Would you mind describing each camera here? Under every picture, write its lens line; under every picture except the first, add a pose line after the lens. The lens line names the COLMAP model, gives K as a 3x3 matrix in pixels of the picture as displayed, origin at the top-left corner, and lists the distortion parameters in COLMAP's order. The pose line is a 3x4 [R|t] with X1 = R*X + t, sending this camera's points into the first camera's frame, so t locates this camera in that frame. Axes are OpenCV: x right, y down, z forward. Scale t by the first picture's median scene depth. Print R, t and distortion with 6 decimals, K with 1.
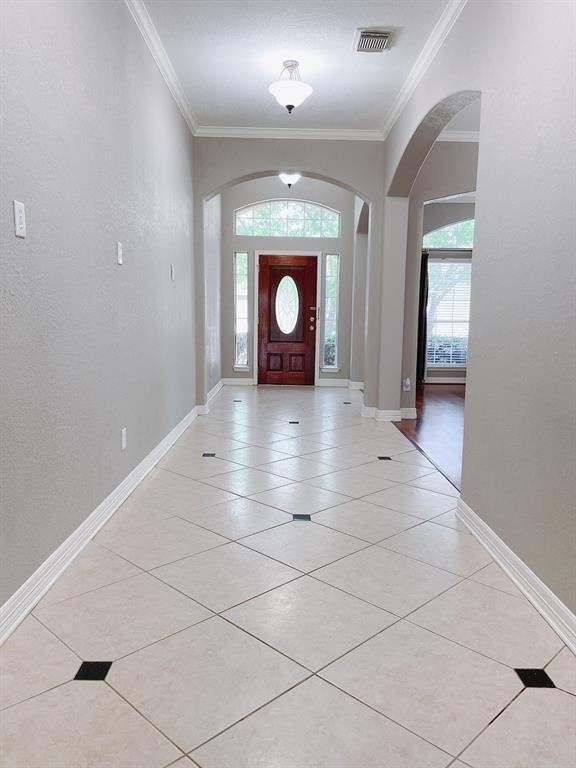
lens RADIAL K [[586.7, 0, 284.2], [0, 586.7, 387.2], [0, 0, 1]] dist [0.077706, -0.106912]
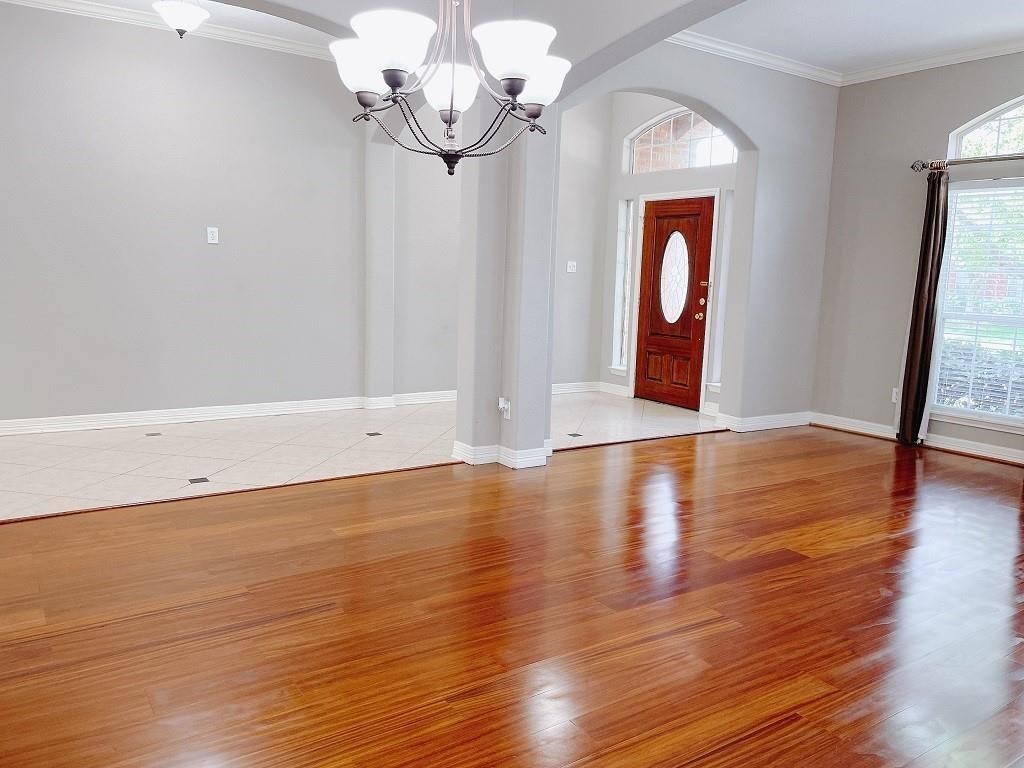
lens RADIAL K [[782.3, 0, 511.0], [0, 782.3, 379.6], [0, 0, 1]] dist [0.077706, -0.106912]
pose [[0.562844, 0.117356, -0.818190, 0.605887], [-0.129105, 0.990202, 0.053216, -0.053873], [0.816418, 0.075680, 0.572480, 0.385297]]
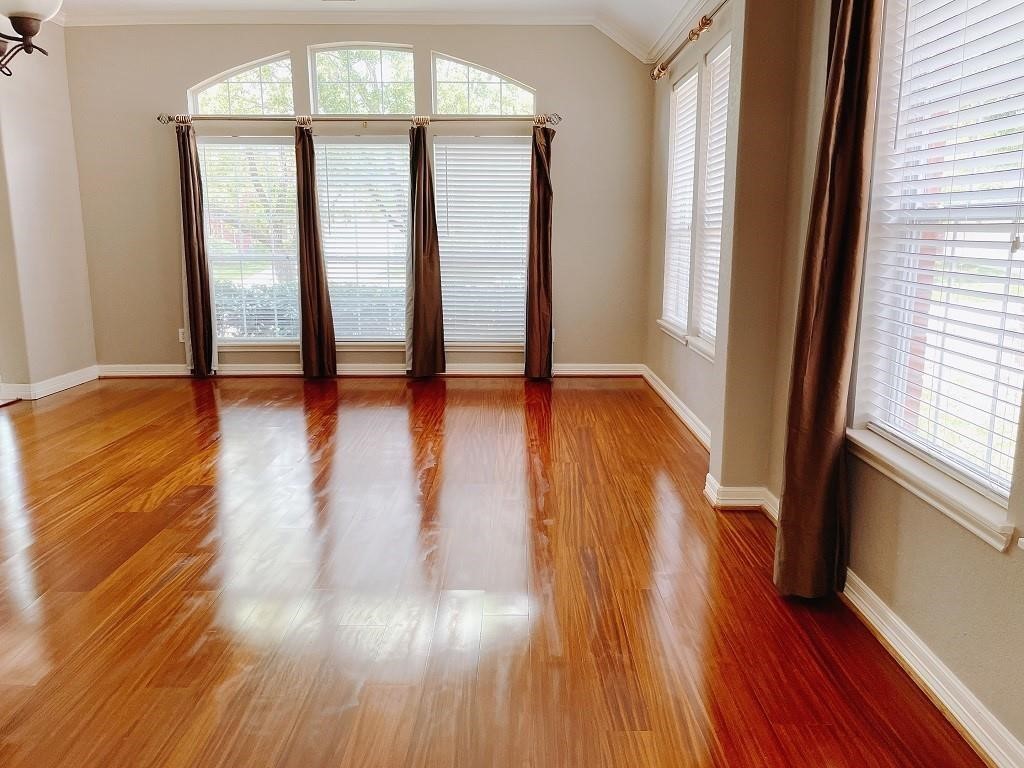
lens RADIAL K [[782.3, 0, 511.4], [0, 782.3, 383.5], [0, 0, 1]] dist [0.077706, -0.106912]
pose [[0.999866, -0.015812, -0.004208, 0.543347], [0.016059, 0.997610, 0.067206, -0.046622], [0.003136, -0.067265, 0.997730, 0.312225]]
